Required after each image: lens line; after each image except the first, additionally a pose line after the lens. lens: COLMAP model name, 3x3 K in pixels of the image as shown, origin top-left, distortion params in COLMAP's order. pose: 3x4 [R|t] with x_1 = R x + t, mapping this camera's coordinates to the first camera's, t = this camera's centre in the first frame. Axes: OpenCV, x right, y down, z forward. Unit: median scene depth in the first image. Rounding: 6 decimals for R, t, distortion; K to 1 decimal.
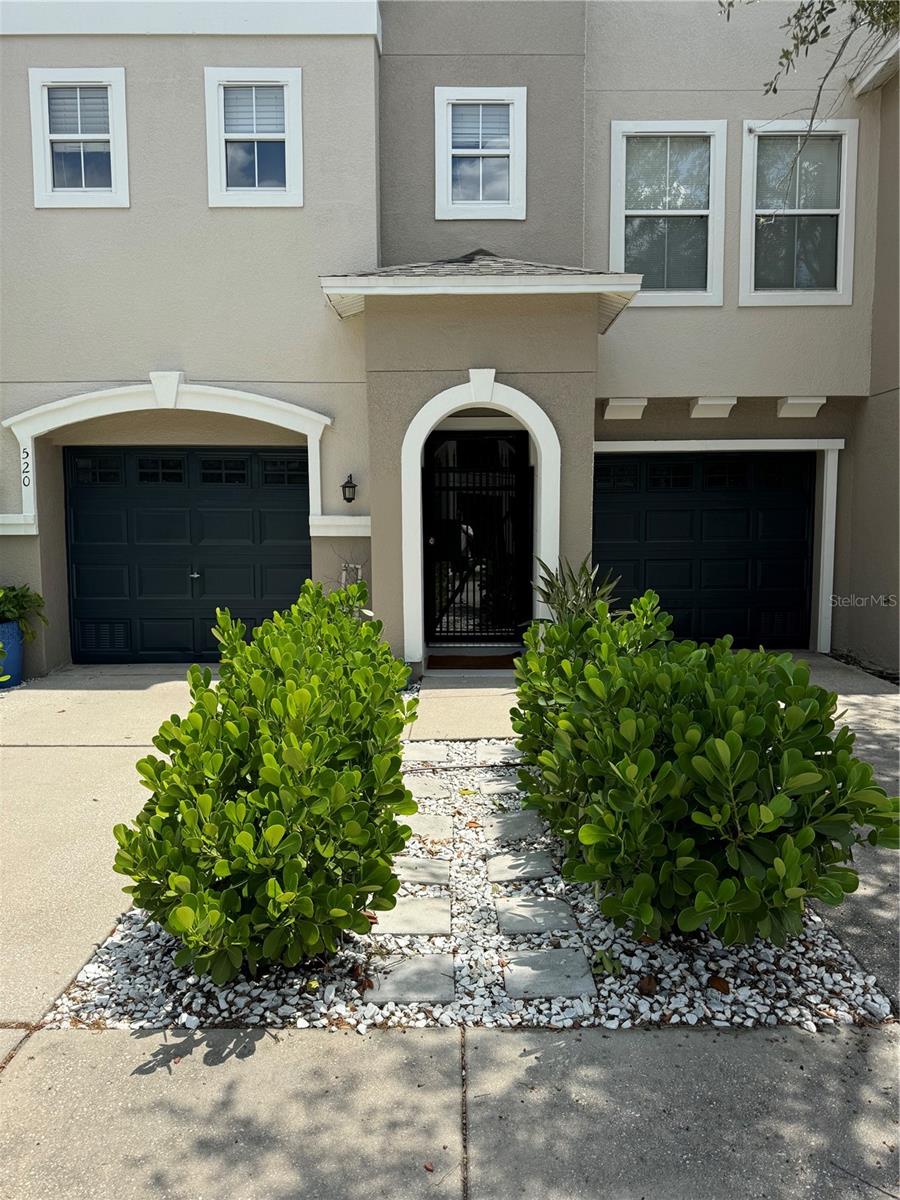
lens RADIAL K [[867.9, 0, 450.0], [0, 867.9, 600.0], [0, 0, 1]] dist [0.002026, 0.000068]
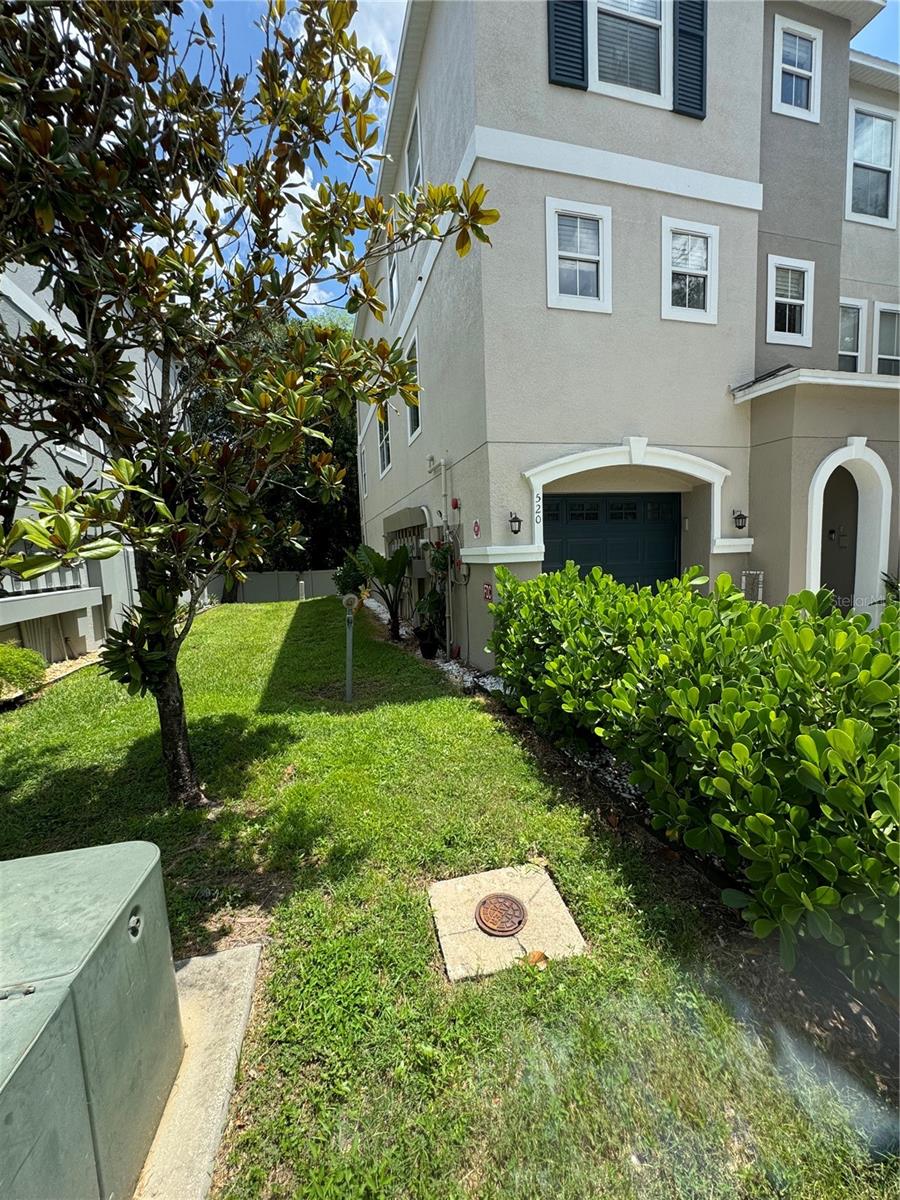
lens RADIAL K [[477.5, 0, 450.0], [0, 477.5, 600.0], [0, 0, 1]] dist [-0.000502, -0.000117]
pose [[0.961022, -0.065969, 0.268487, -0.825791], [0.065092, 0.997805, 0.012178, -0.034456], [-0.268701, 0.005773, 0.963206, 0.353224]]
